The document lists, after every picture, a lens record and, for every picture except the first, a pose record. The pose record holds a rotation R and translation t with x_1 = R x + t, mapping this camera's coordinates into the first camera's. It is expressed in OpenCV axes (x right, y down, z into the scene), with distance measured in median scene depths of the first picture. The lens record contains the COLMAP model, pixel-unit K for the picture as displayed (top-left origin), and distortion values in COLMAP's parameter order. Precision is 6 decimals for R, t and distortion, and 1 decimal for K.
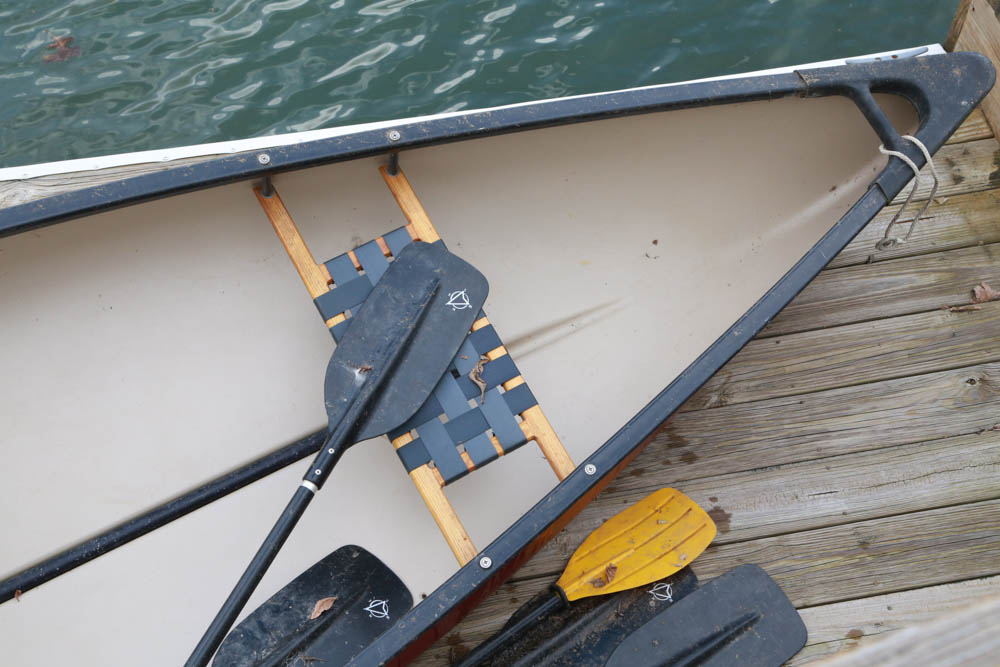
lens RADIAL K [[1274.0, 0, 498.6], [0, 1274.0, 334.3], [0, 0, 1]] dist [0.052694, 0.000000]
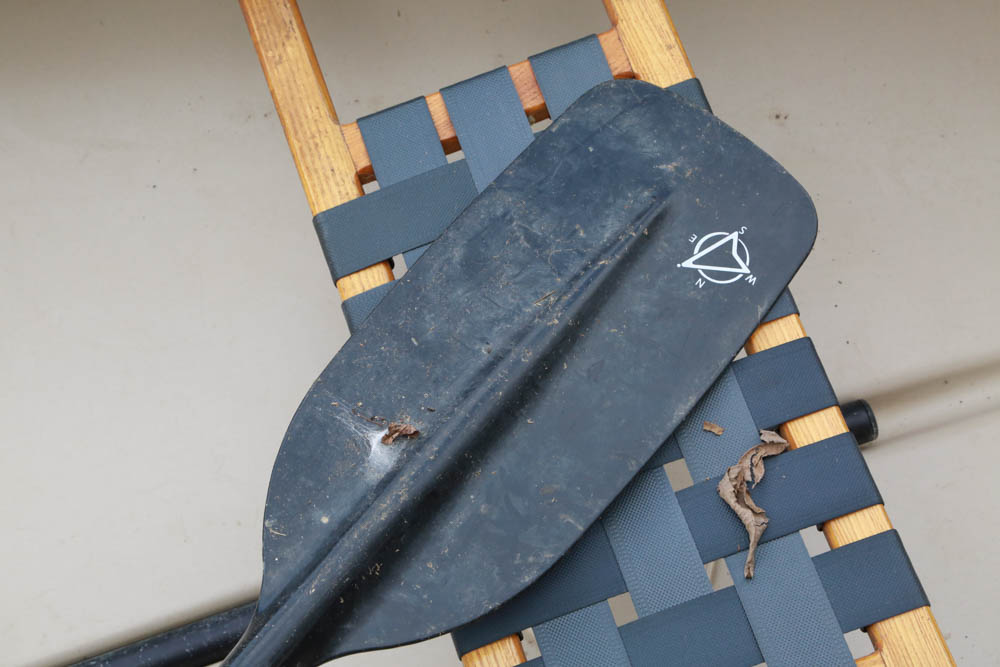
lens RADIAL K [[1785.8, 0, 496.8], [0, 1785.8, 333.9], [0, 0, 1]] dist [0.249207, 0.000000]
pose [[0.960767, 0.102796, -0.257605, 0.037046], [-0.101184, 0.994676, 0.019544, -0.010056], [0.258242, 0.007288, 0.966053, 0.529080]]
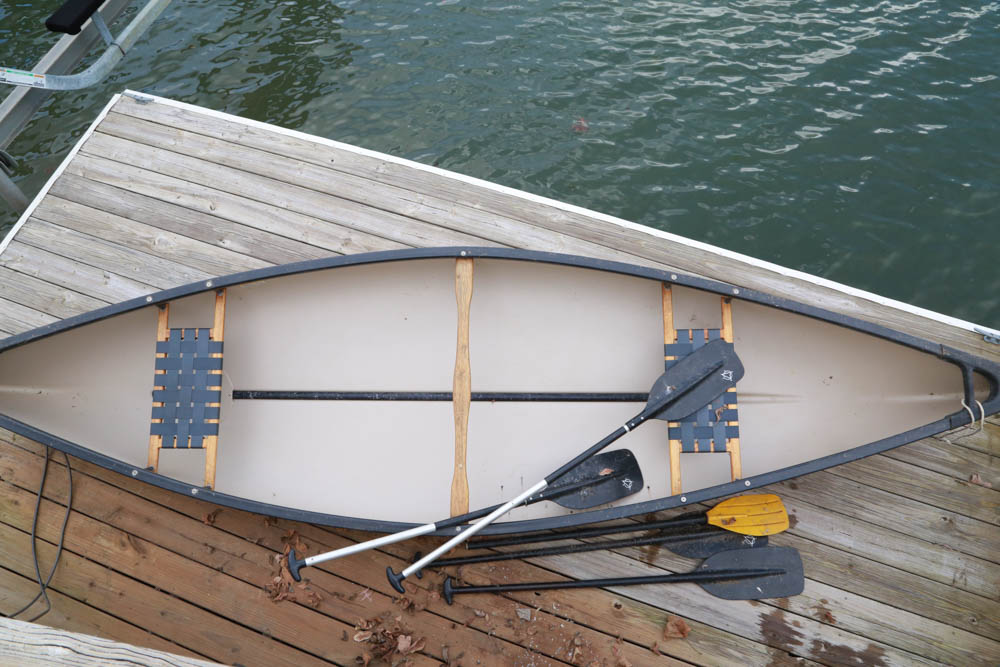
lens RADIAL K [[716.1, 0, 501.8], [0, 716.1, 325.5], [0, 0, 1]] dist [-0.075161, 0.015212]
pose [[0.862512, 0.450777, -0.229940, -0.119804], [-0.409500, 0.888706, 0.206182, -0.188639], [0.297291, -0.083674, 0.951113, -0.208726]]
